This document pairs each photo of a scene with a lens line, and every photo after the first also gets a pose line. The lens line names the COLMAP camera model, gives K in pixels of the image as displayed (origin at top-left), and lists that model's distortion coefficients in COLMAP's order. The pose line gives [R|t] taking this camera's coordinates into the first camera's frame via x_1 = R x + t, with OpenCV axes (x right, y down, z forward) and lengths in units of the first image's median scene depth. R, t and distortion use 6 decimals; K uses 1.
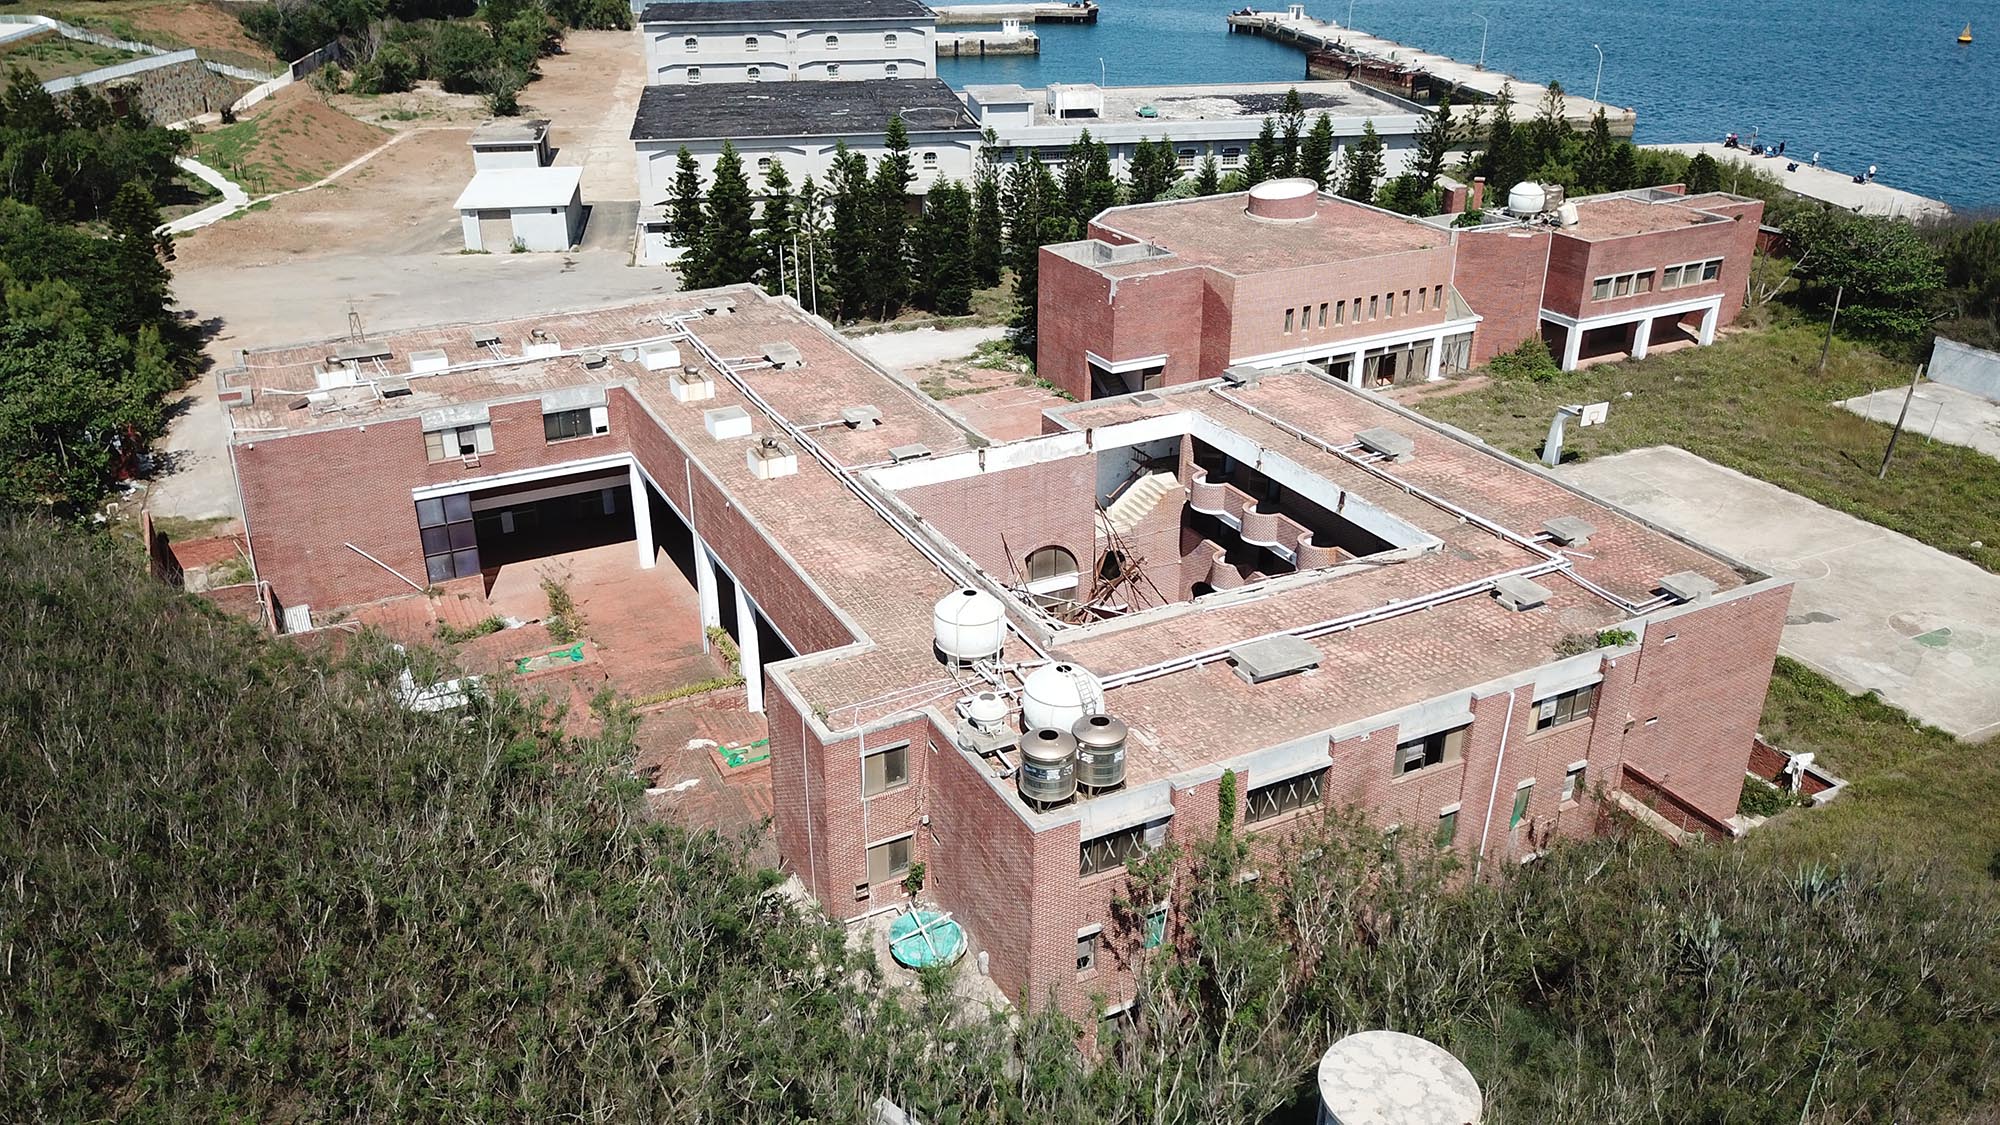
lens RADIAL K [[1533.8, 0, 975.2], [0, 1533.8, 566.3], [0, 0, 1]] dist [0.005399, 0.006857]
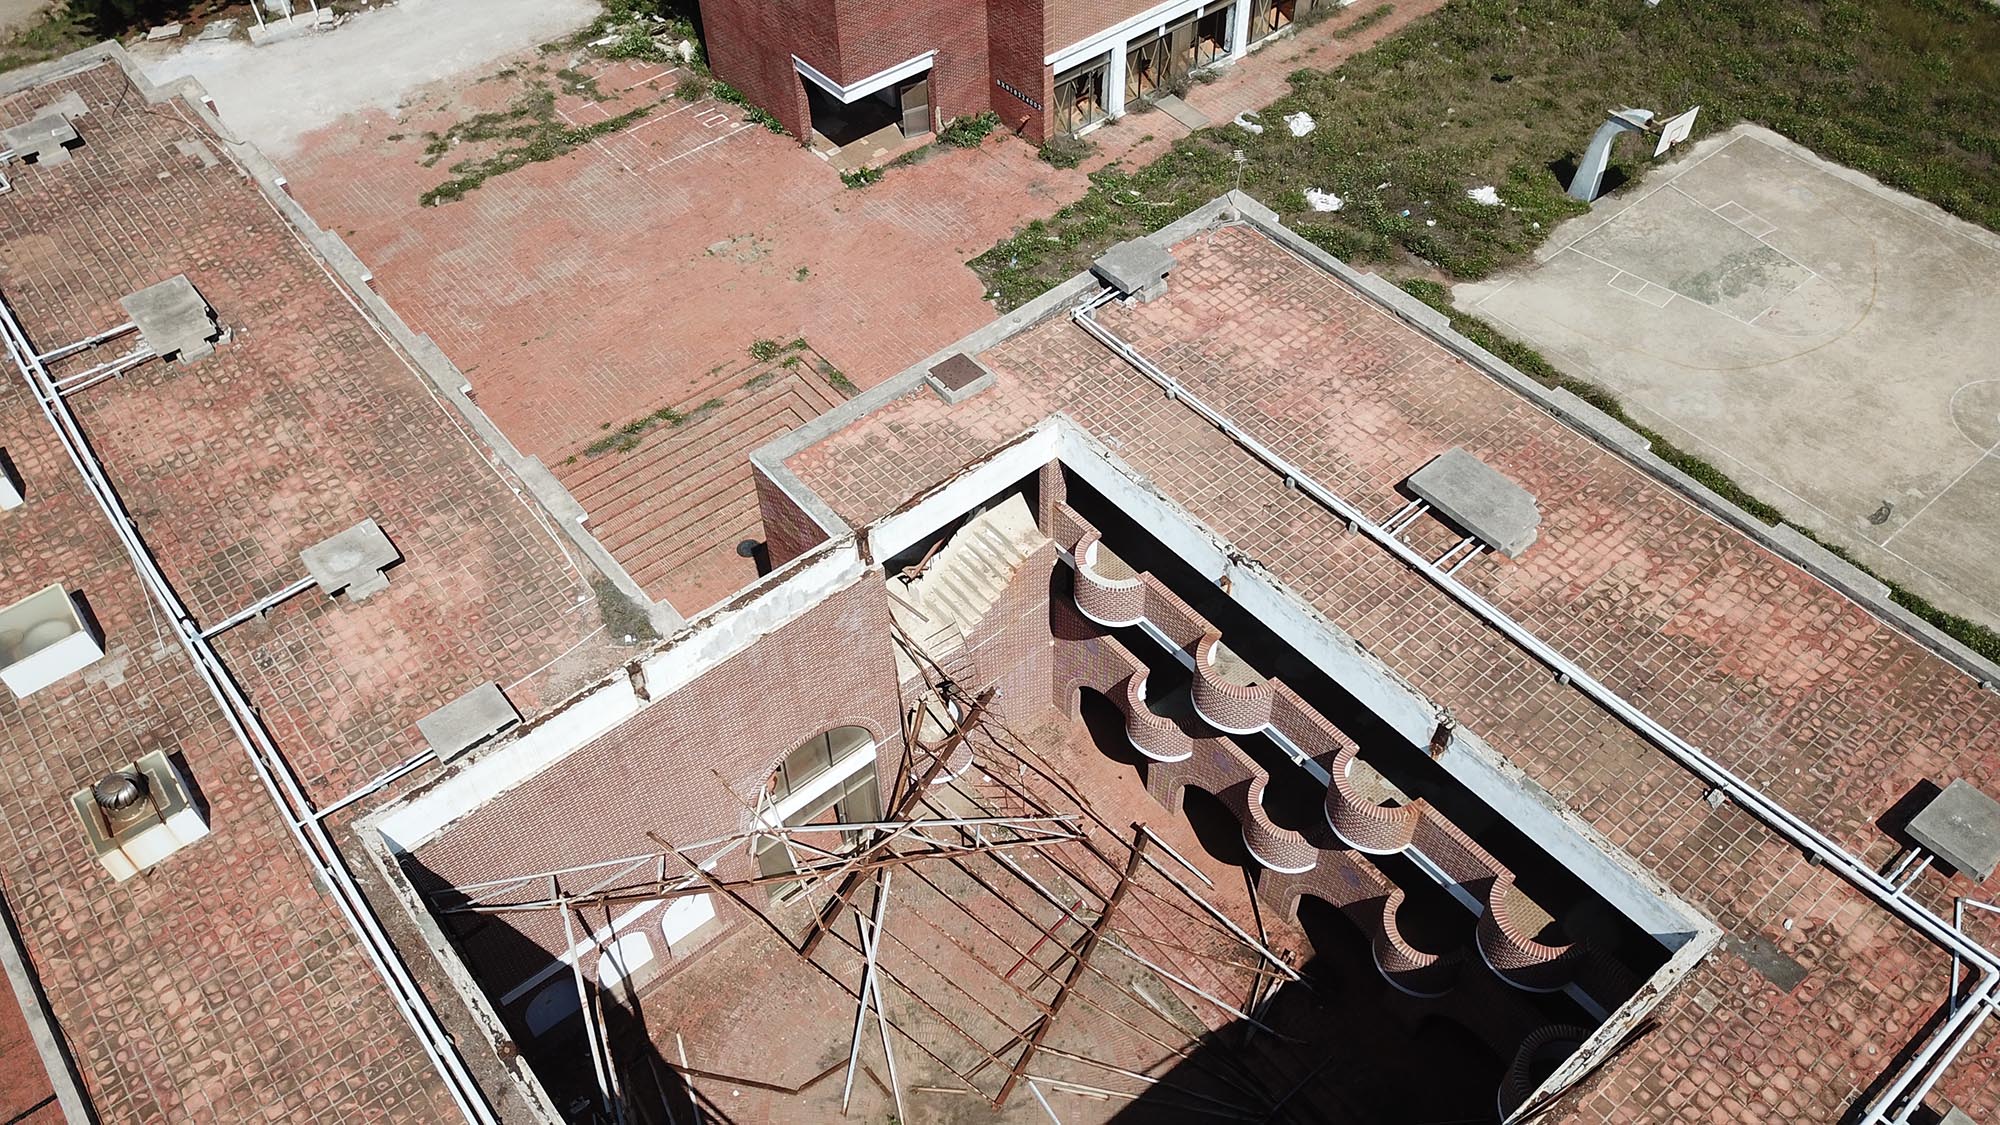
lens RADIAL K [[1530.9, 0, 974.5], [0, 1530.9, 566.0], [0, 0, 1]] dist [0.002416, 0.012758]
pose [[0.976401, -0.175671, 0.125623, 0.037750], [0.113302, 0.911872, 0.394527, -0.203682], [-0.183859, -0.370984, 0.910257, 0.442973]]
